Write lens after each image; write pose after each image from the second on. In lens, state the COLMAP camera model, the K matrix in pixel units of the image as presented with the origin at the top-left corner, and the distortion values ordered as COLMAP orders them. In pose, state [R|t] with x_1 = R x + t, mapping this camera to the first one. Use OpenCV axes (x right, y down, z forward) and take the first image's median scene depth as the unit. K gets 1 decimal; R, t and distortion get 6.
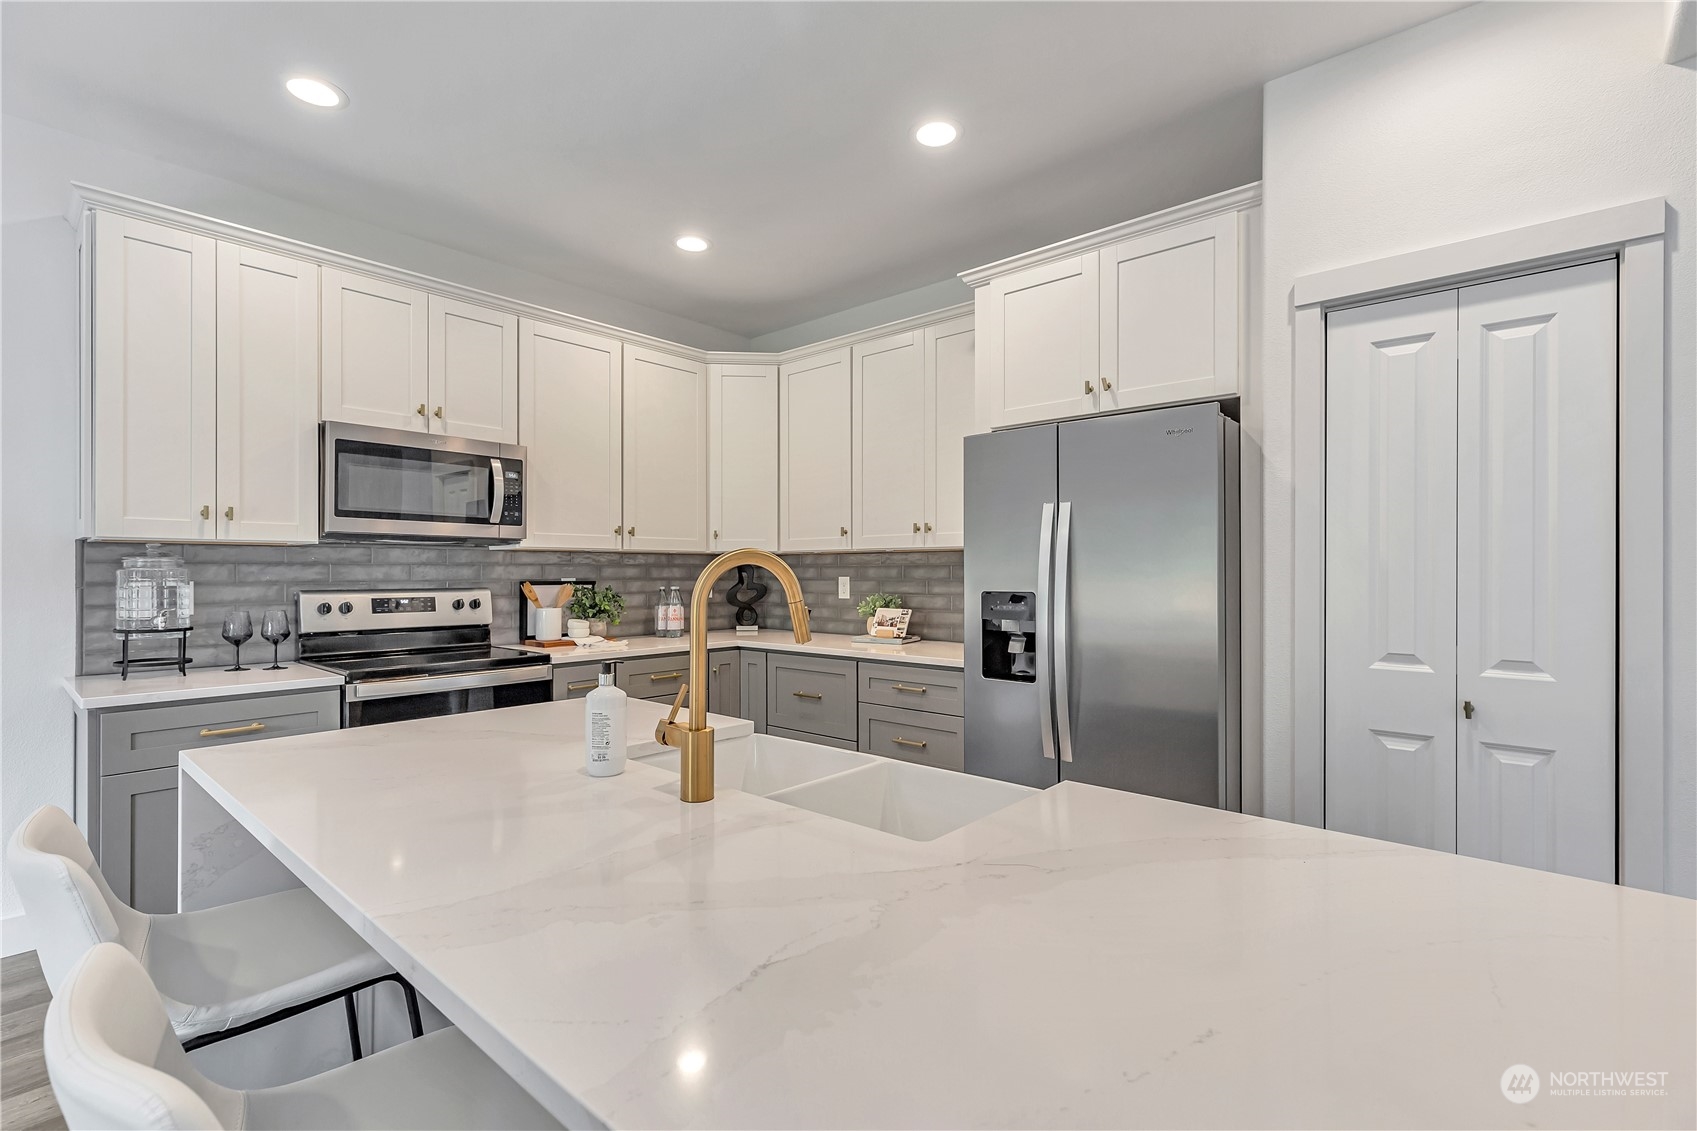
lens RADIAL K [[766.9, 0, 846.3], [0, 766.9, 562.8], [0, 0, 1]] dist [-0.005852, 0.003041]
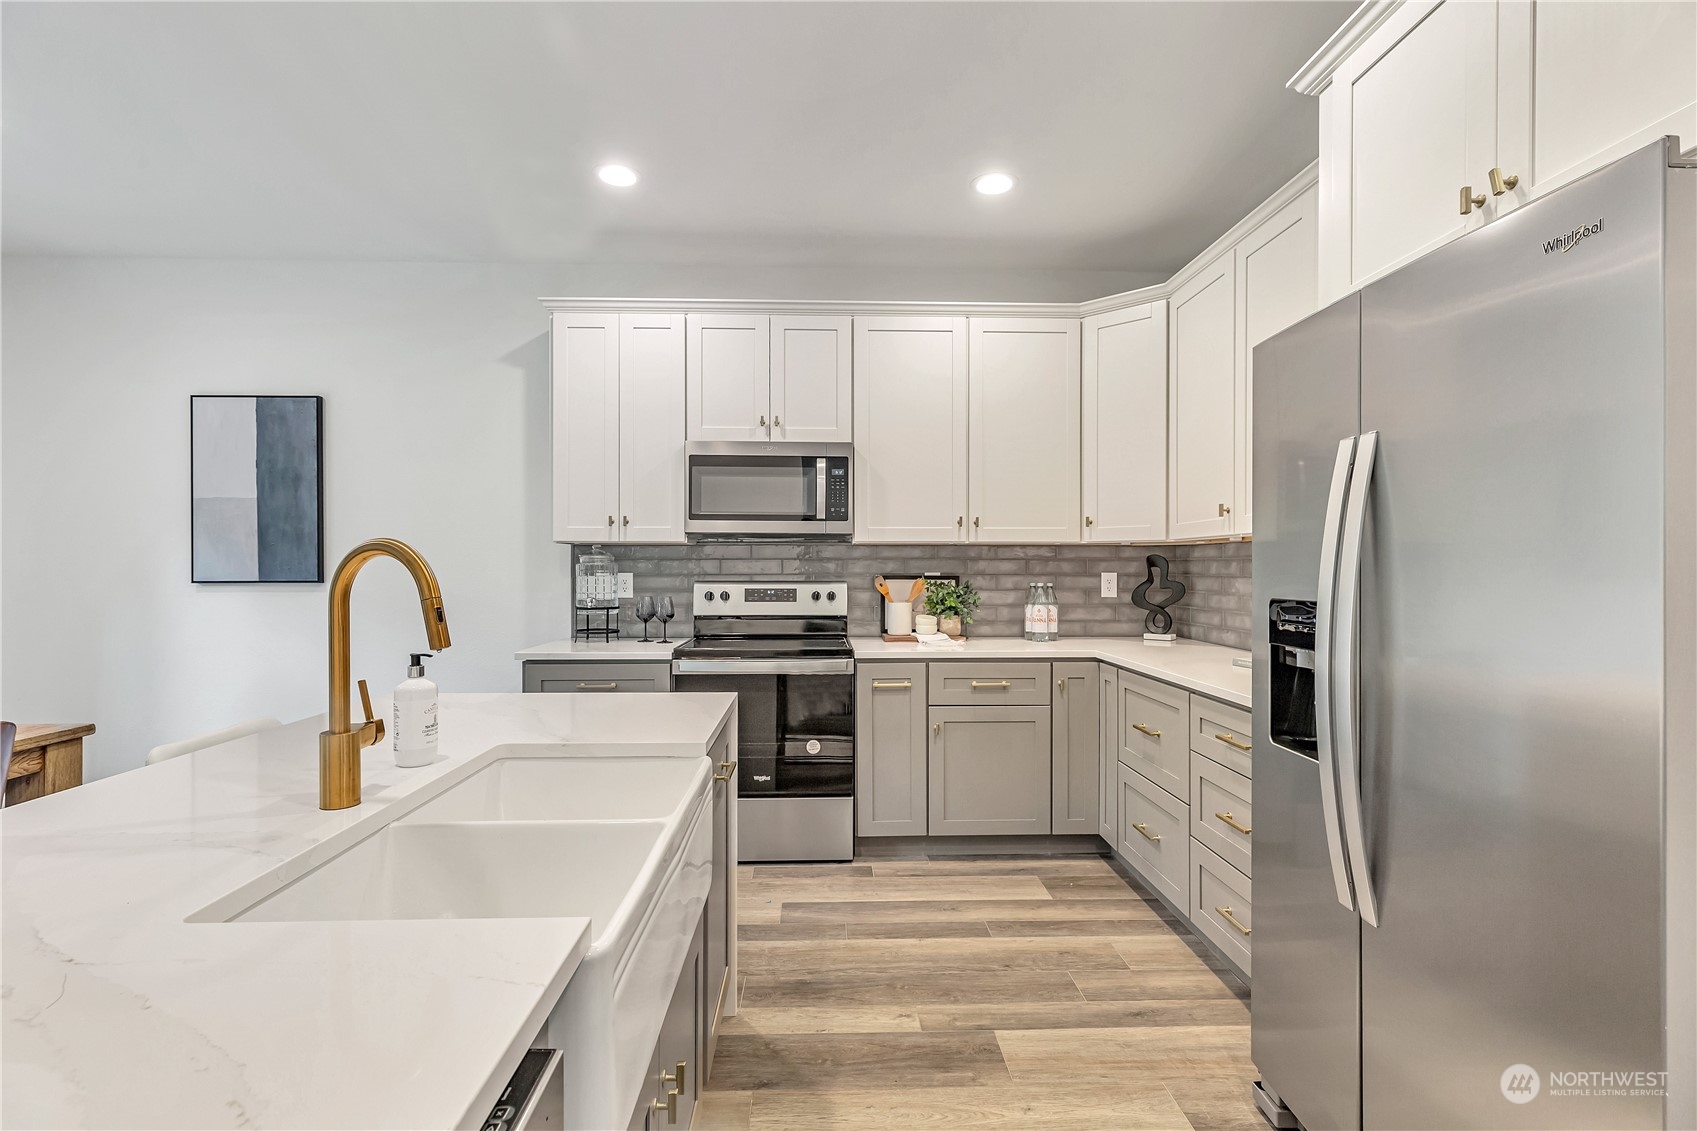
lens RADIAL K [[766.9, 0, 833.5], [0, 766.9, 574.7], [0, 0, 1]] dist [-0.005852, 0.003041]
pose [[0.686961, 0.007770, -0.726652, 0.321790], [0.006942, 0.999827, 0.017254, 0.005809], [0.726661, -0.016897, 0.686789, 0.291306]]
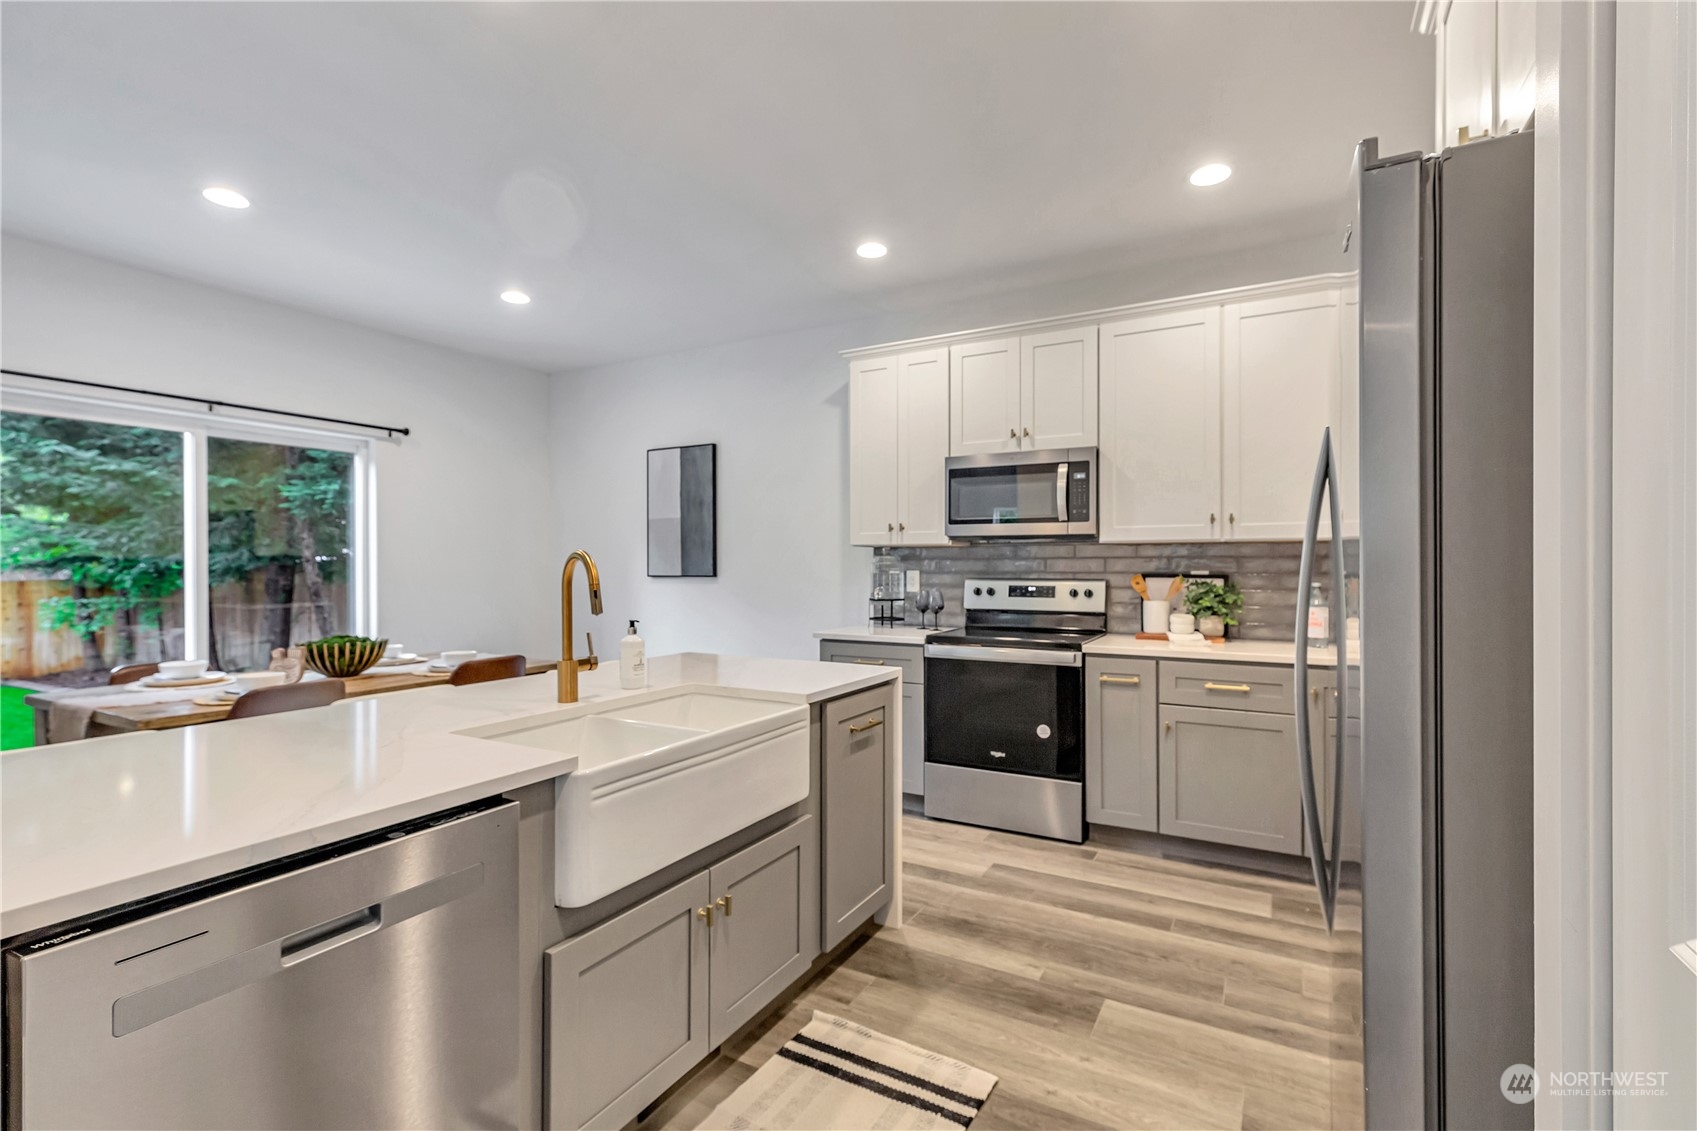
lens RADIAL K [[766.9, 0, 860.2], [0, 766.9, 570.5], [0, 0, 1]] dist [-0.005852, 0.003041]
pose [[0.216856, 0.006135, -0.976184, 0.581162], [0.011743, 0.999892, 0.008893, 0.007195], [0.976133, -0.013392, 0.216760, 0.471723]]
